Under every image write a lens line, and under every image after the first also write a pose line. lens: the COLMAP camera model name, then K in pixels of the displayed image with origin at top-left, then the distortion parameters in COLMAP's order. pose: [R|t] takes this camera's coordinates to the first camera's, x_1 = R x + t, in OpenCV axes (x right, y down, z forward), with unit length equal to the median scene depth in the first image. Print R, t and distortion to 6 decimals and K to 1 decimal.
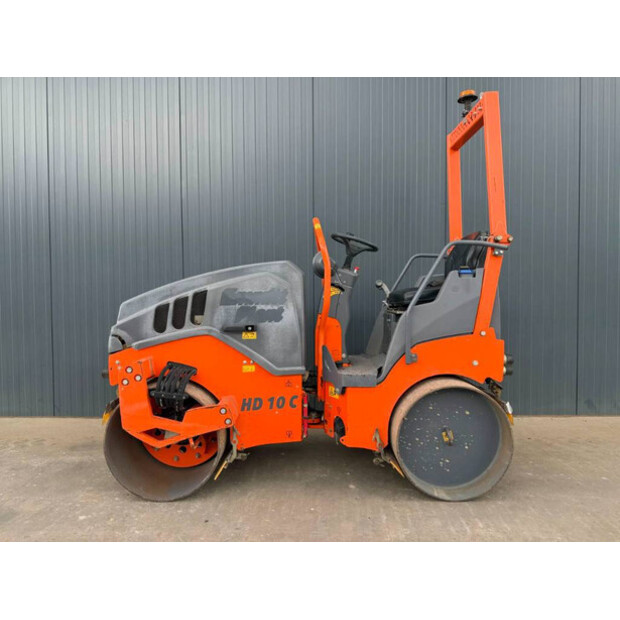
lens RADIAL K [[437.9, 0, 312.3], [0, 437.9, 309.4], [0, 0, 1]] dist [0.054930, -0.078828]
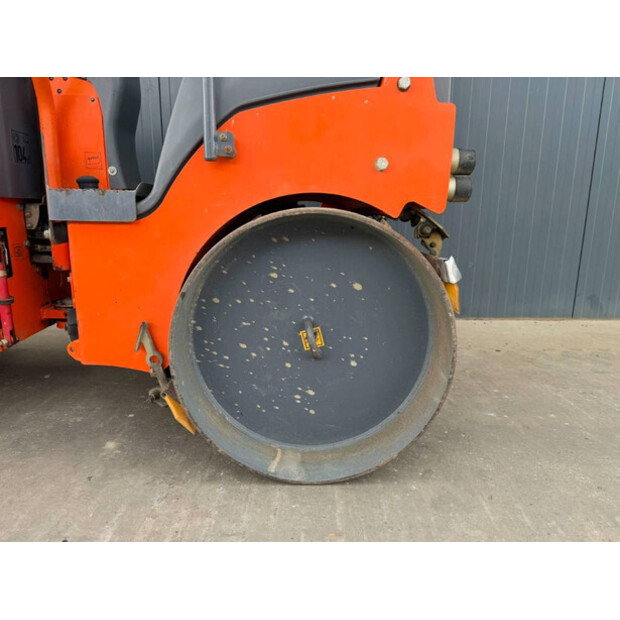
lens RADIAL K [[440.3, 0, 314.4], [0, 440.3, 308.5], [0, 0, 1]] dist [0.050241, -0.079352]
pose [[0.999100, 0.008186, 0.041631, 0.290092], [-0.015403, 0.984248, 0.176123, 0.180175], [-0.039533, -0.176605, 0.983487, 0.574666]]
